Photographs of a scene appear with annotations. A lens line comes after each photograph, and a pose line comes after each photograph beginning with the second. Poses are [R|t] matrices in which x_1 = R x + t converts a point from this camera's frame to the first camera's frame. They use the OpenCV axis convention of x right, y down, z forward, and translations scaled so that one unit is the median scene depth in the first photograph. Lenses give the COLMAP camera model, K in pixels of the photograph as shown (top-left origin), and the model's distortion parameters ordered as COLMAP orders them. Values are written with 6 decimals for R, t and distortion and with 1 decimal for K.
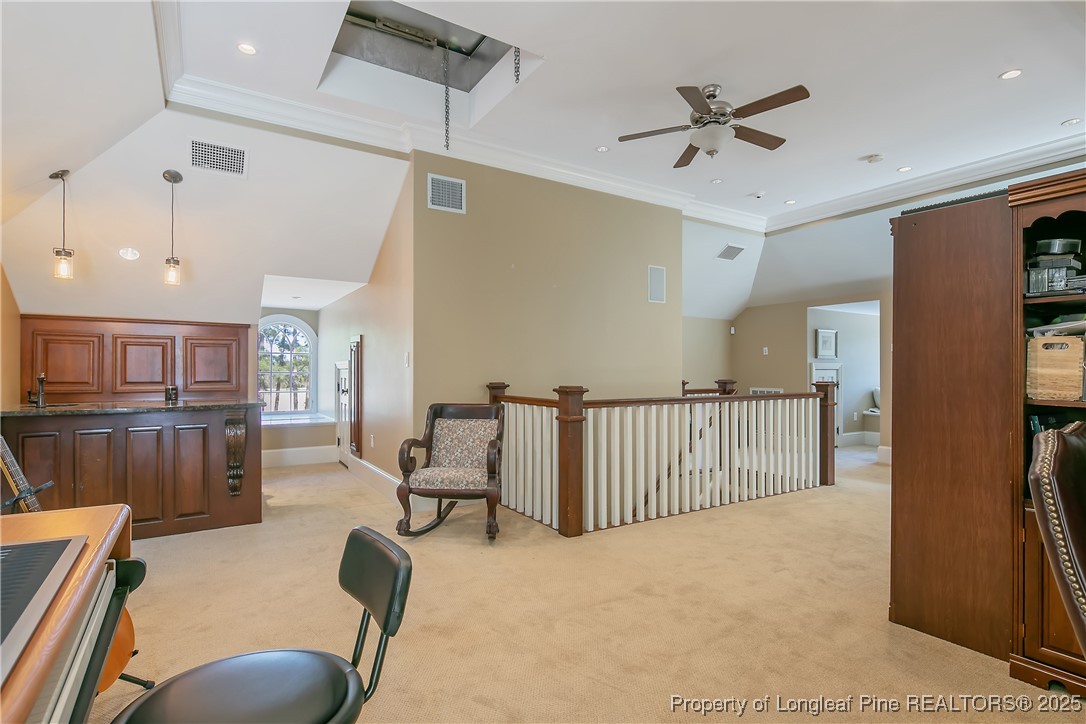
lens RADIAL K [[529.1, 0, 533.8], [0, 529.1, 370.7], [0, 0, 1]] dist [0.001216, -0.001887]
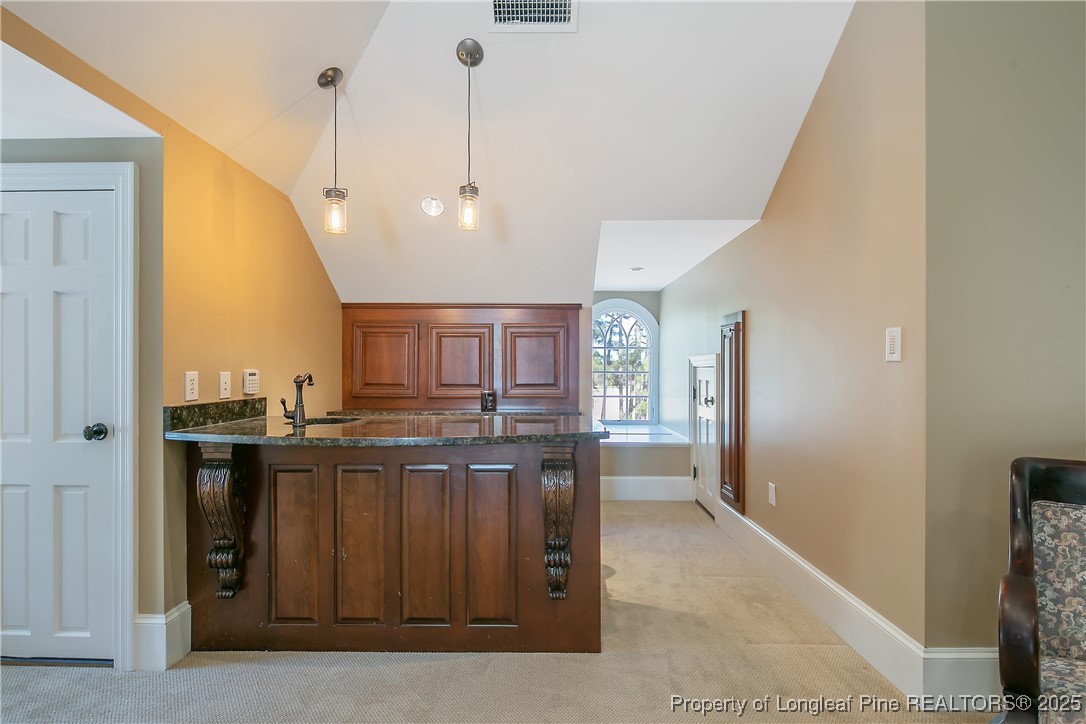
lens RADIAL K [[529.1, 0, 540.1], [0, 529.1, 366.6], [0, 0, 1]] dist [0.001216, -0.001887]
pose [[0.841351, -0.003261, -0.540479, -0.220452], [0.000242, 0.999984, -0.005658, -0.000287], [0.540488, 0.004629, 0.841339, 0.411764]]
